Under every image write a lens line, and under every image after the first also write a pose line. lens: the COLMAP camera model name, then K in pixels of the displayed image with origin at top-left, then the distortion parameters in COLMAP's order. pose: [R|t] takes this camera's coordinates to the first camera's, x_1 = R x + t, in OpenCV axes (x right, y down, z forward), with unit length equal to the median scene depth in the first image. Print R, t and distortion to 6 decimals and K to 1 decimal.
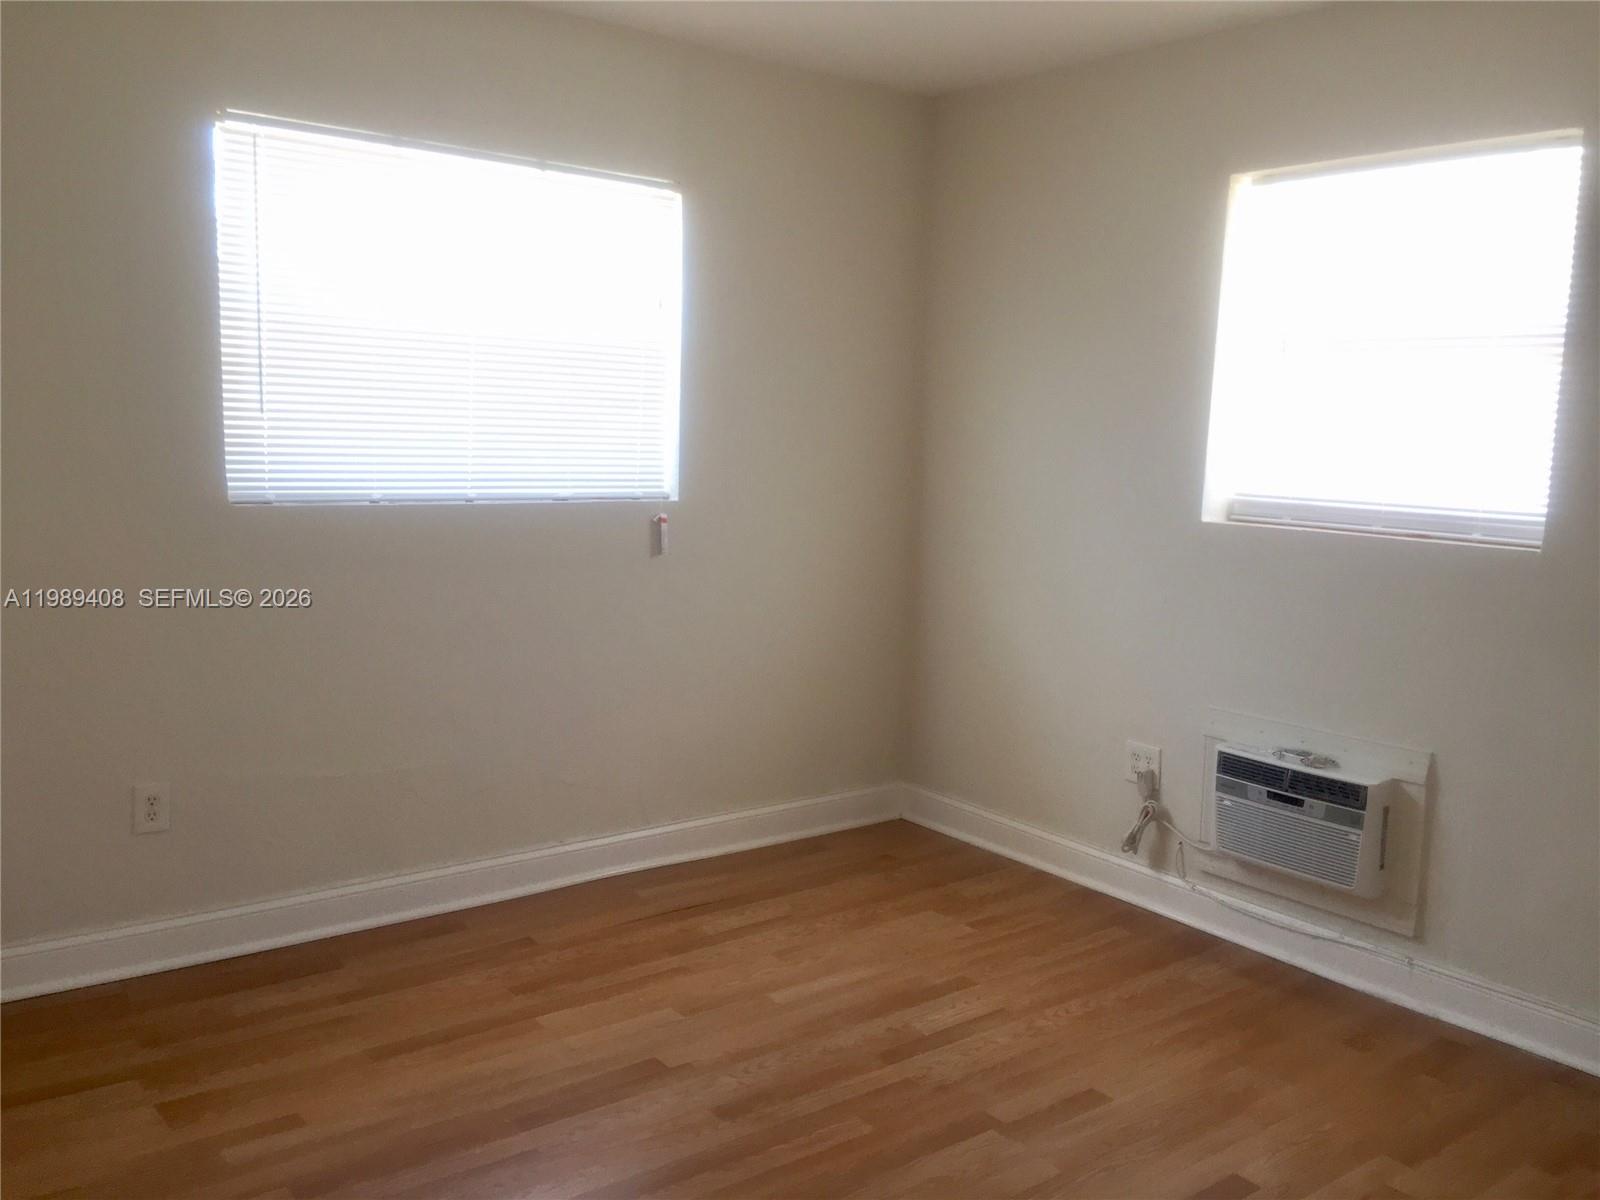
lens RADIAL K [[1350.8, 0, 800.0], [0, 1350.8, 600.0], [0, 0, 1]] dist [0.032482, -0.002103]
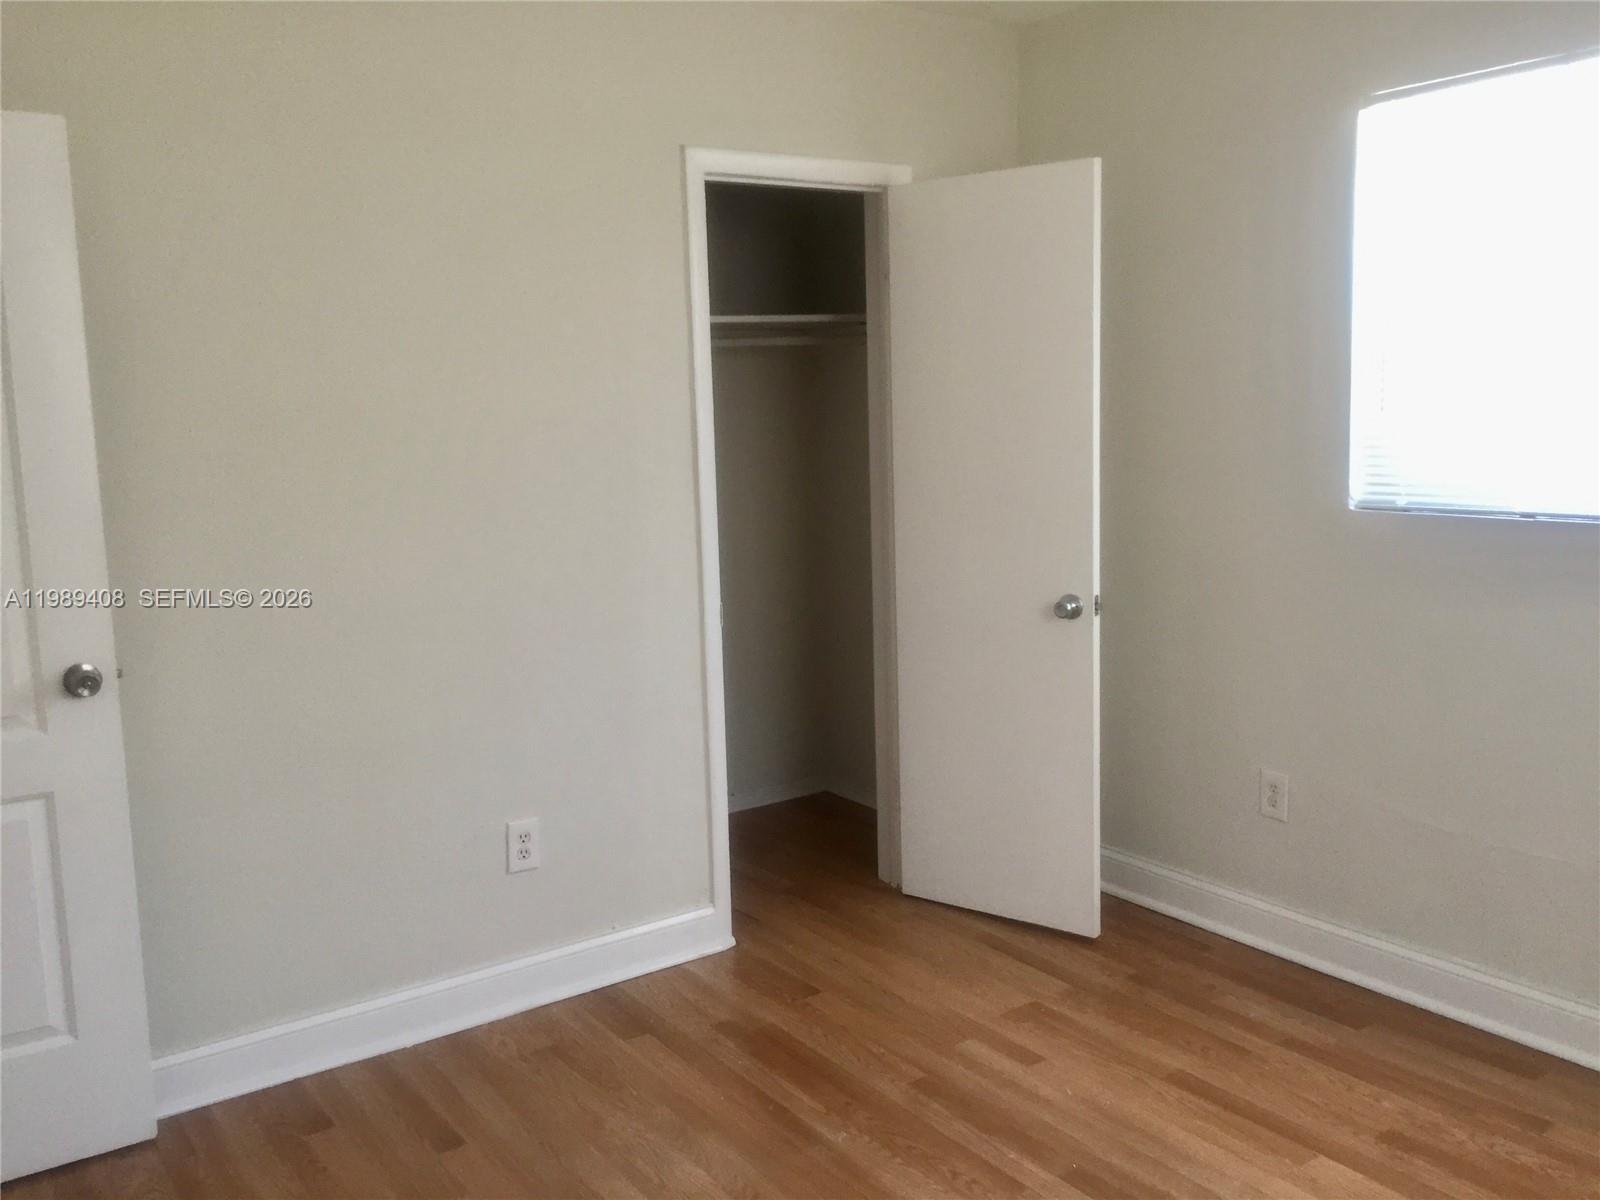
lens RADIAL K [[1350.8, 0, 800.0], [0, 1350.8, 600.0], [0, 0, 1]] dist [0.032482, -0.002103]
pose [[-0.031837, 0.099780, -0.994500, 0.588219], [-0.108757, 0.988751, 0.102684, -0.066305], [0.993558, 0.111428, -0.020627, 0.678945]]
